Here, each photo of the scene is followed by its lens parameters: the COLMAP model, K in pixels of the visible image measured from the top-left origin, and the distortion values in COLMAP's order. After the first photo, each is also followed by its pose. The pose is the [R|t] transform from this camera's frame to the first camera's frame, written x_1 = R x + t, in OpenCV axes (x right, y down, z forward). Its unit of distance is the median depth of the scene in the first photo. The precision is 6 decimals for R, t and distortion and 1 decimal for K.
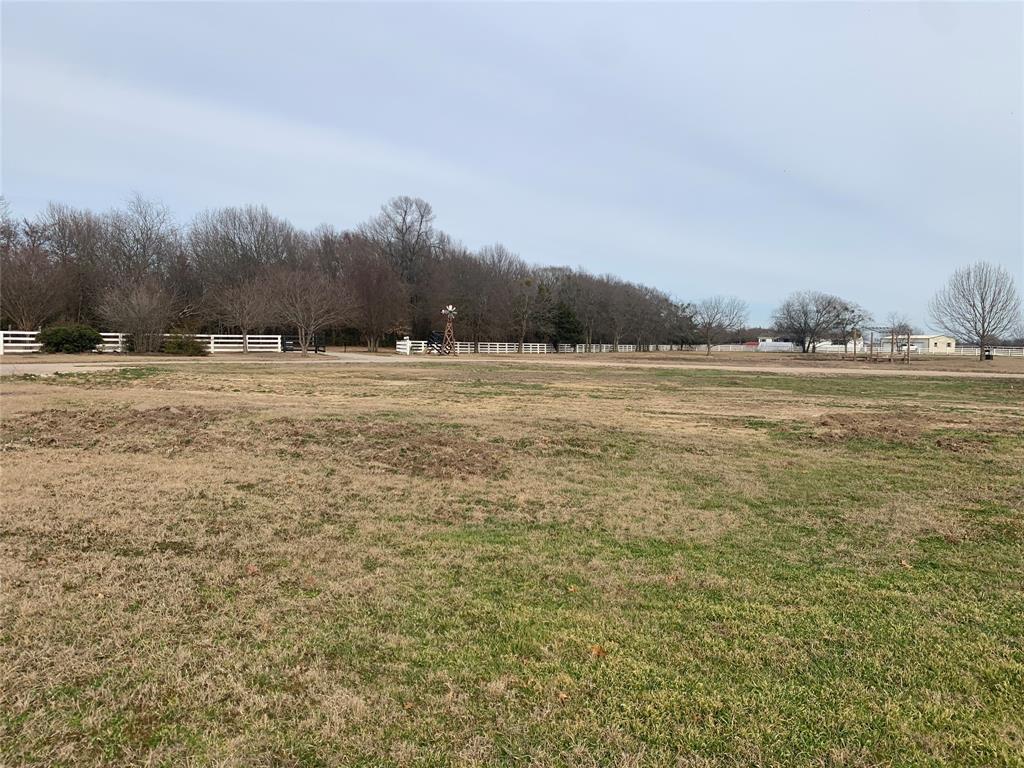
lens RADIAL K [[769.3, 0, 515.8], [0, 769.3, 381.1], [0, 0, 1]] dist [0.042143, -0.055534]
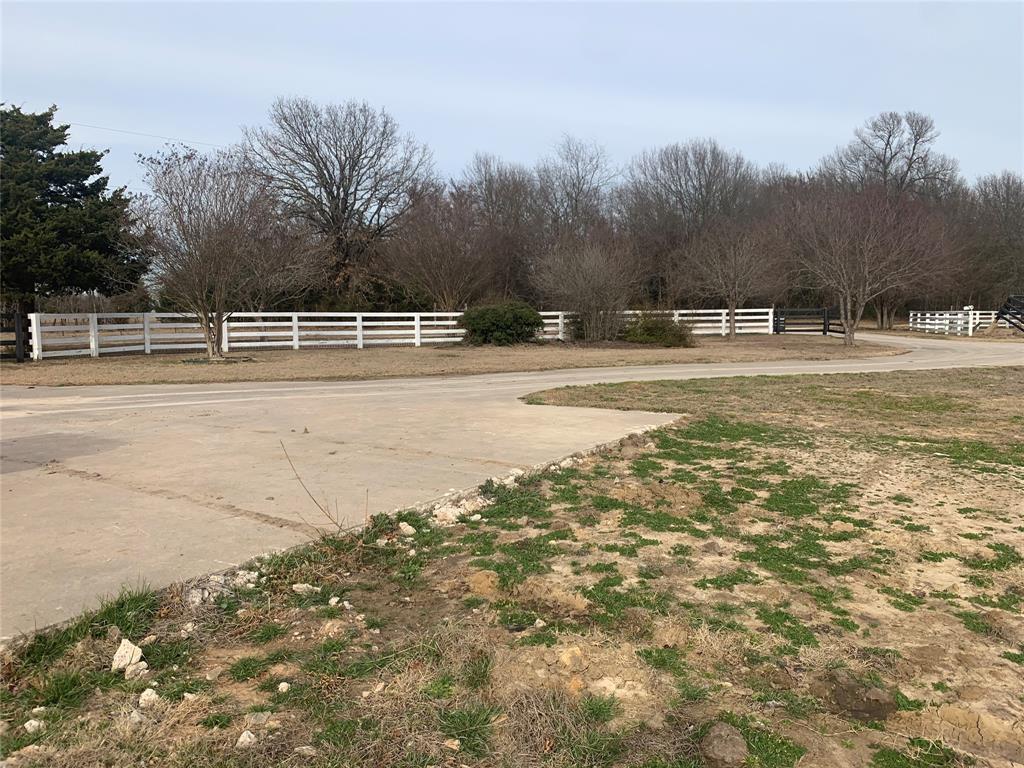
lens RADIAL K [[769.3, 0, 511.0], [0, 769.3, 382.0], [0, 0, 1]] dist [0.042143, -0.055534]
pose [[0.877529, 0.021272, -0.479051, -0.130975], [-0.001648, 0.999143, 0.041347, -0.016863], [0.479520, -0.035494, 0.876813, 0.222937]]
